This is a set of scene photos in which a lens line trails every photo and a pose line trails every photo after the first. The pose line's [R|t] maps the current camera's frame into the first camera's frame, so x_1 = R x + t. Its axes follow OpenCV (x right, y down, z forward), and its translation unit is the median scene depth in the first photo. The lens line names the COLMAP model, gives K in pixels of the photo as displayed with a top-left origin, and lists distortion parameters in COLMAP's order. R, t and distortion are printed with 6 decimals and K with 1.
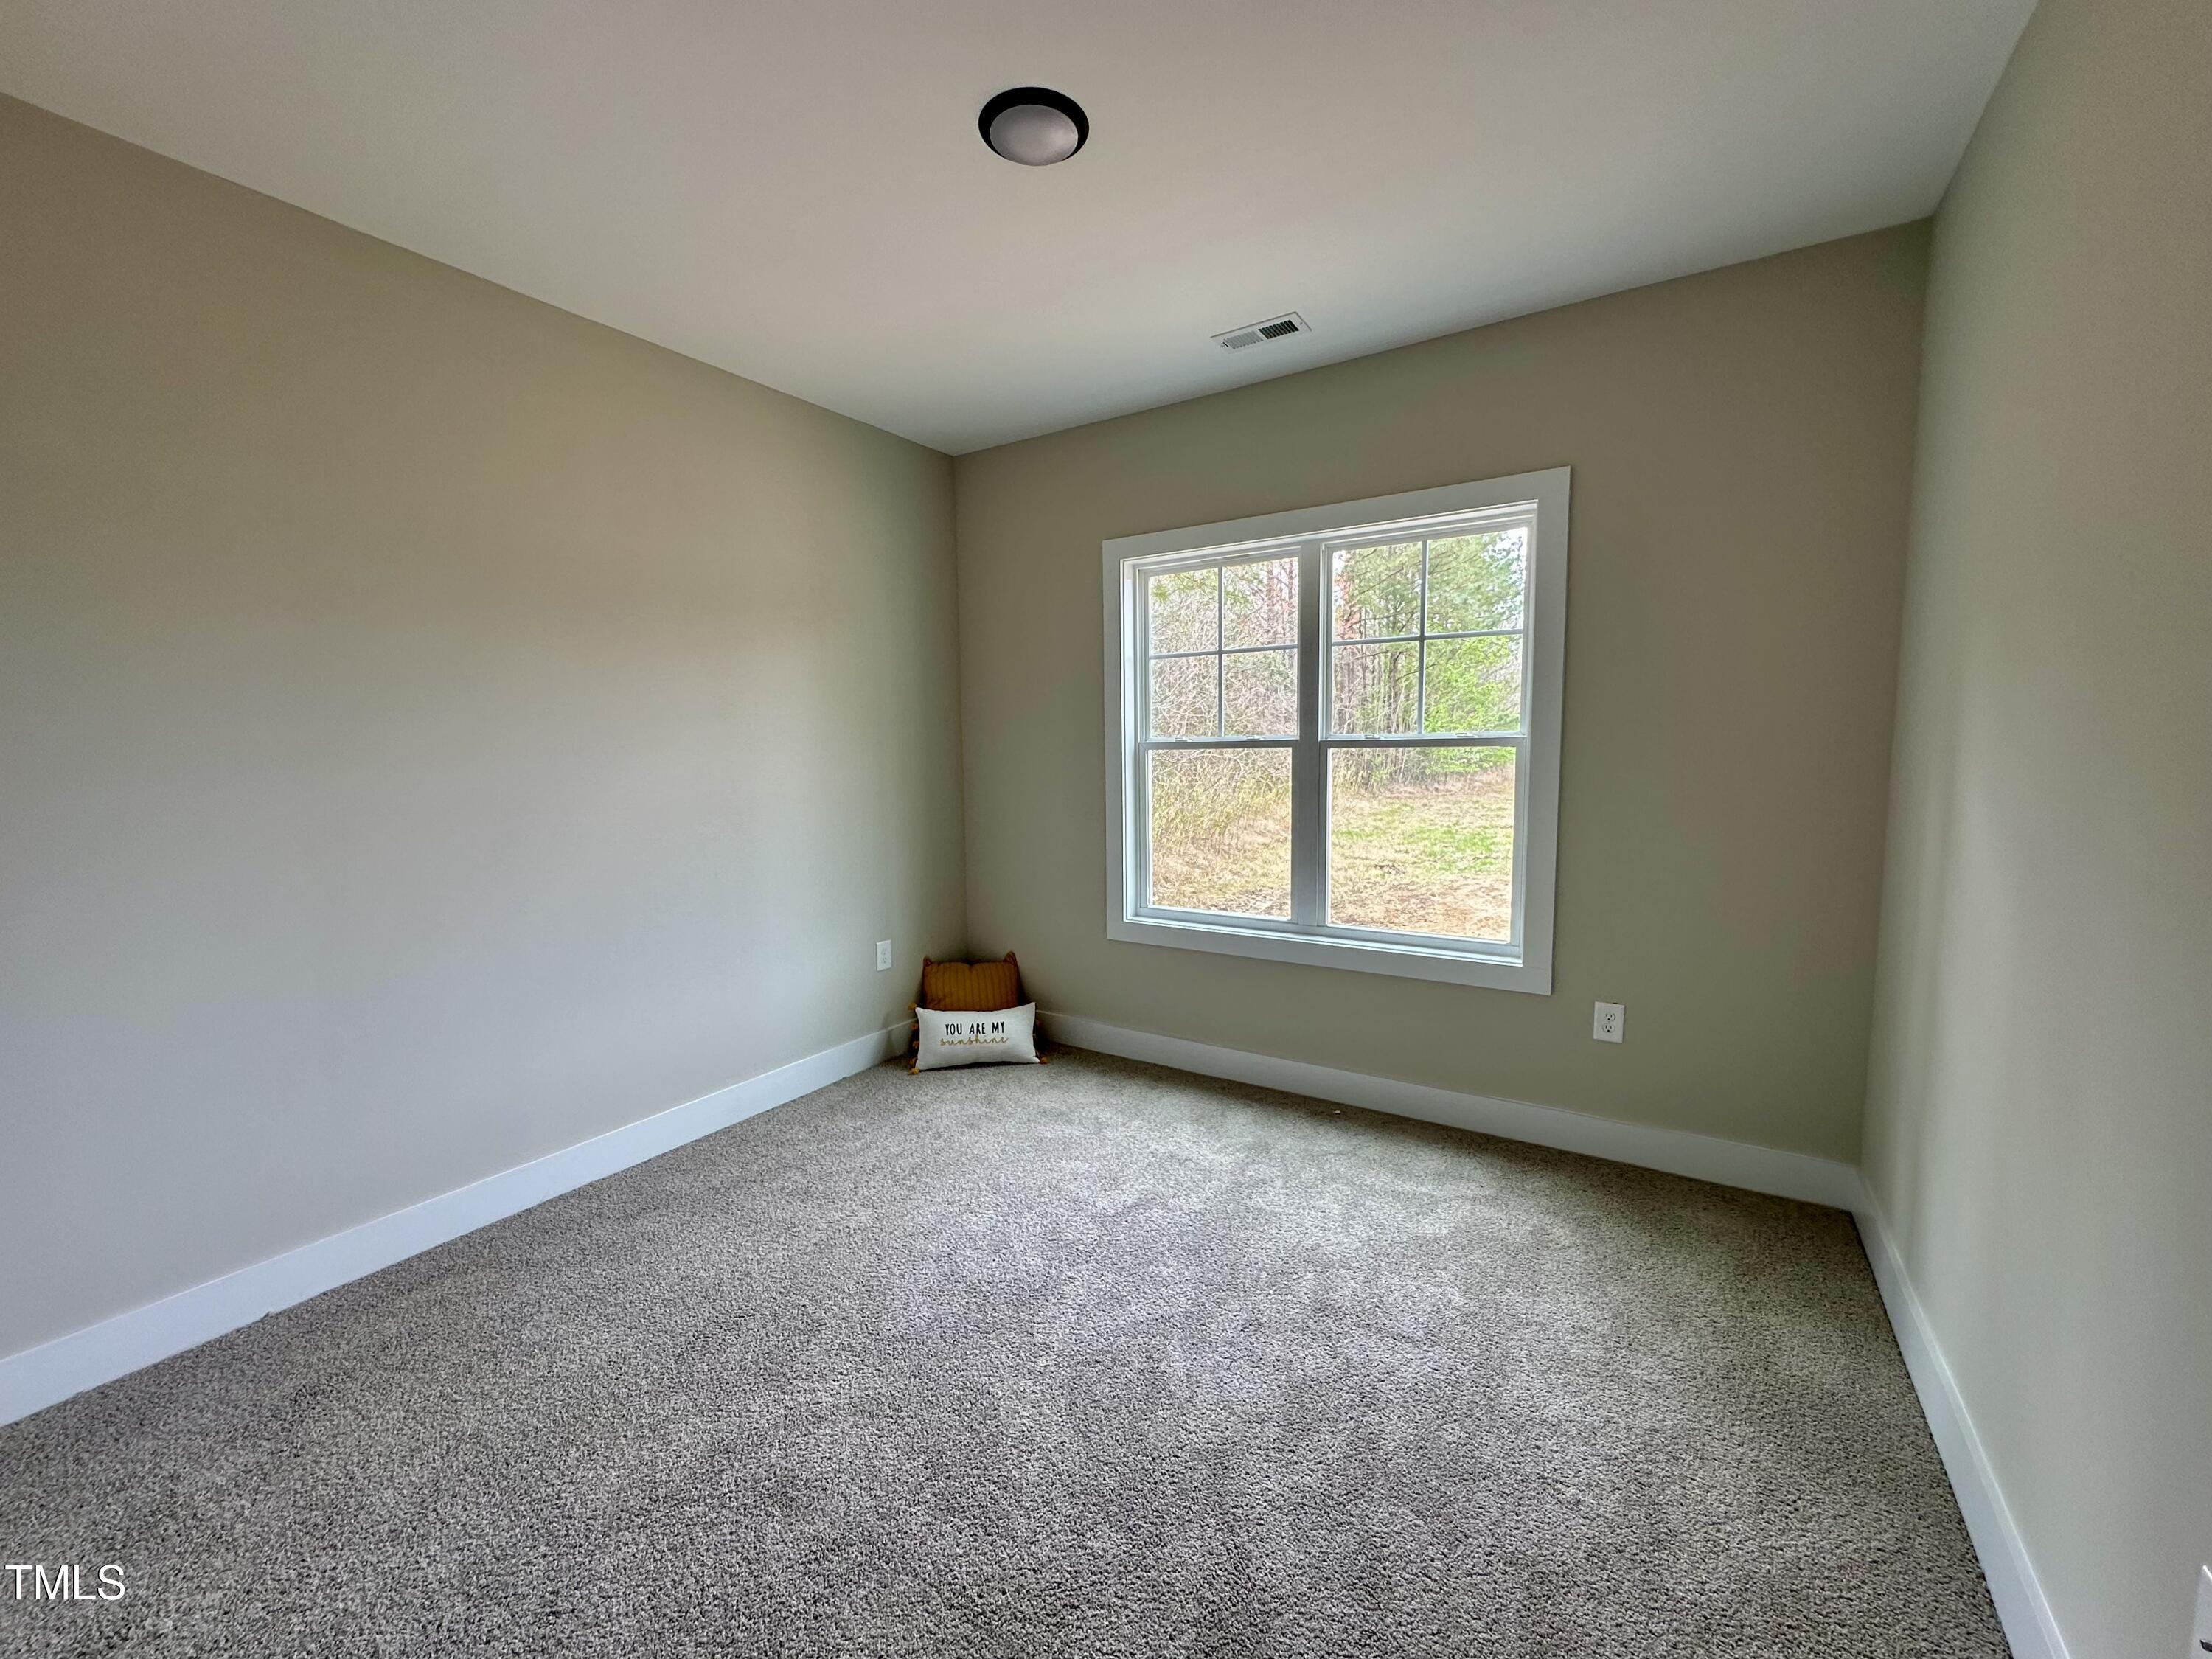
lens RADIAL K [[887.9, 0, 1100.2], [0, 887.9, 832.3], [0, 0, 1]] dist [-0.008496, 0.003470]
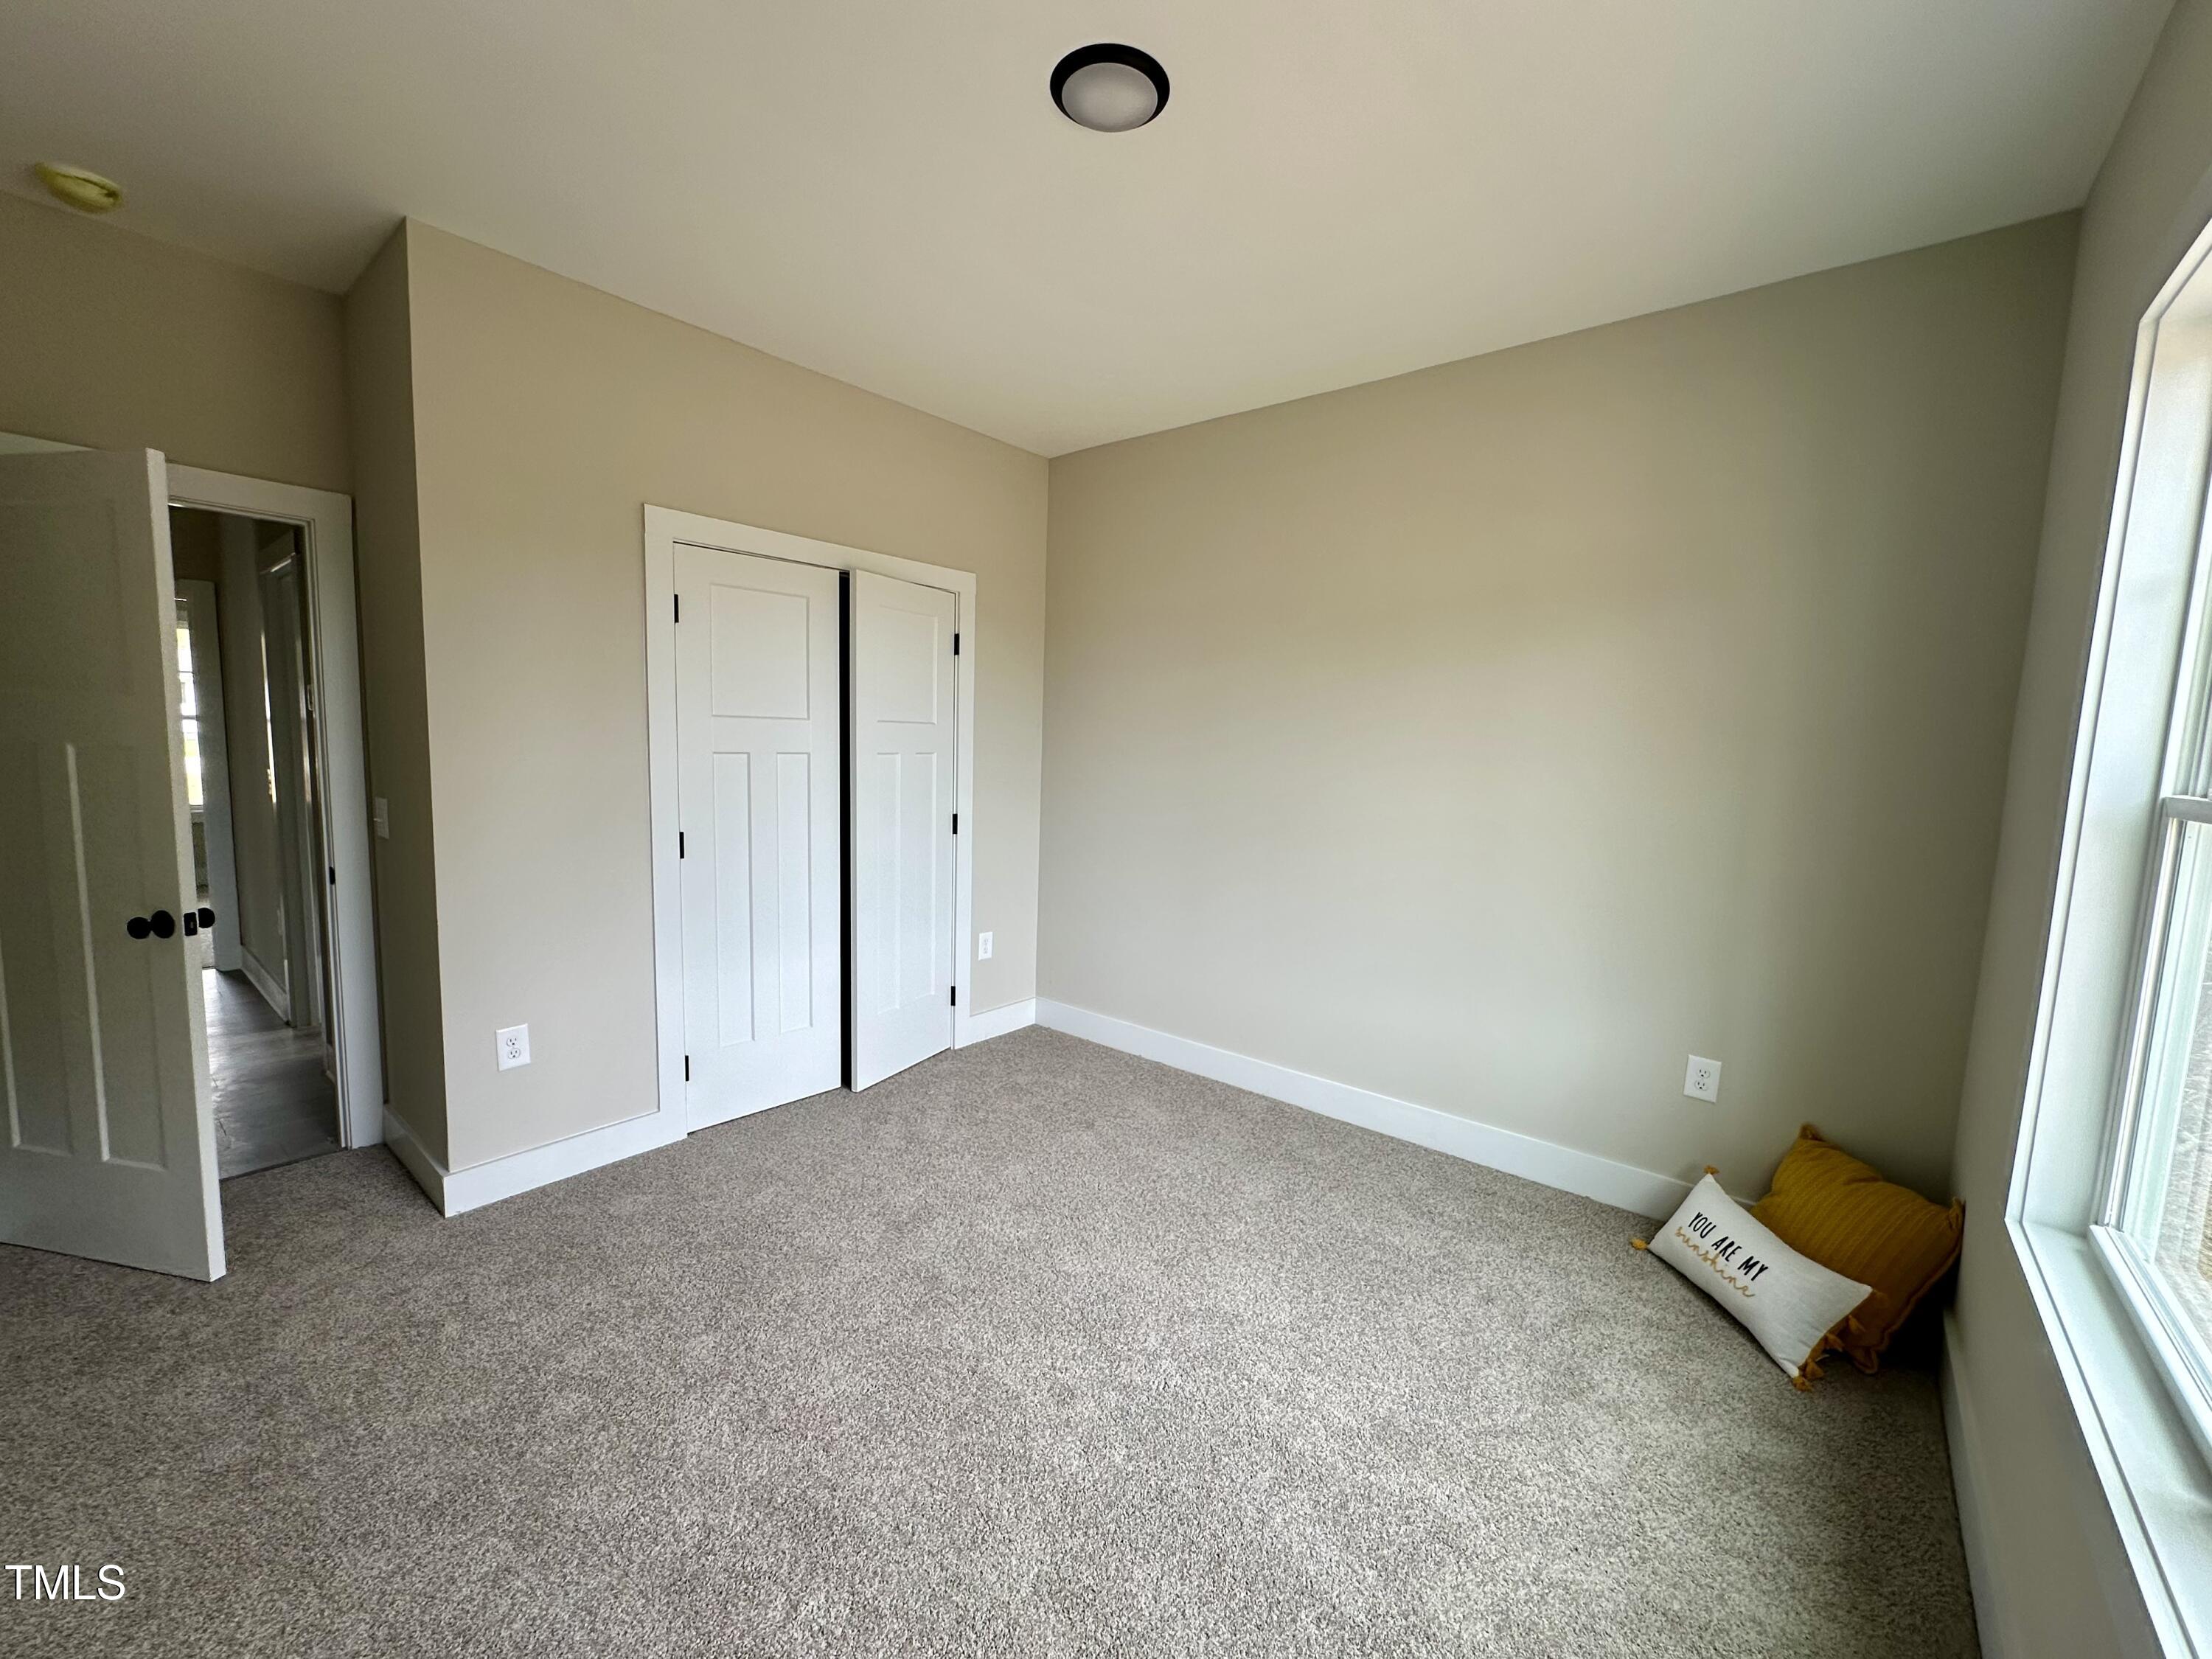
lens RADIAL K [[887.9, 0, 1100.2], [0, 887.9, 832.3], [0, 0, 1]] dist [-0.008496, 0.003470]
pose [[-0.110533, 0.113041, -0.987423, 0.425910], [-0.146144, 0.980863, 0.128649, -0.059962], [0.983069, 0.158526, -0.091898, 0.560152]]
